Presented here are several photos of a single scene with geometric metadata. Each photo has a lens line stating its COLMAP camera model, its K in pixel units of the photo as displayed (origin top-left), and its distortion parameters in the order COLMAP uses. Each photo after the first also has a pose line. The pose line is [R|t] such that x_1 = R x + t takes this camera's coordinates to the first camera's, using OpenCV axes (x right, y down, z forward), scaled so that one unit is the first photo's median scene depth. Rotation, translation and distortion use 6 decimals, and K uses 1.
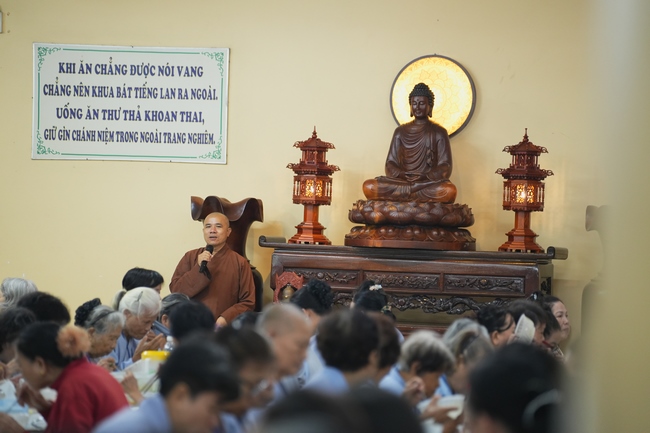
lens RADIAL K [[2370.5, 0, 324.4], [0, 2370.5, 215.8], [0, 0, 1]] dist [1.663855, 0.000000]
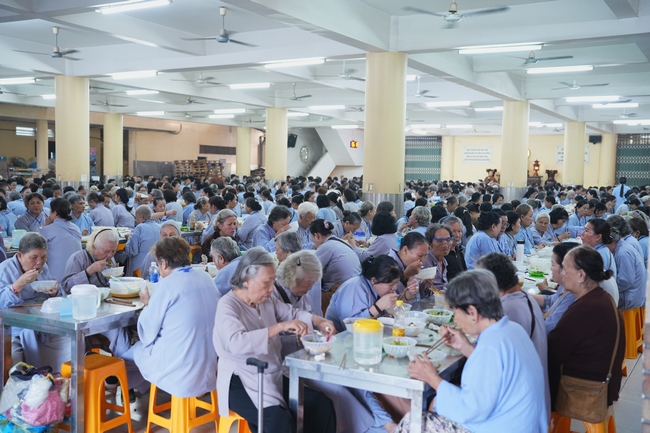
lens RADIAL K [[716.8, 0, 324.9], [0, 716.8, 216.2], [0, 0, 1]] dist [-0.009064, 0.000000]
pose [[0.964381, 0.008596, -0.264378, 0.042638], [0.008542, 0.997939, 0.063606, -0.007475], [0.264379, -0.063599, 0.962319, -1.126279]]
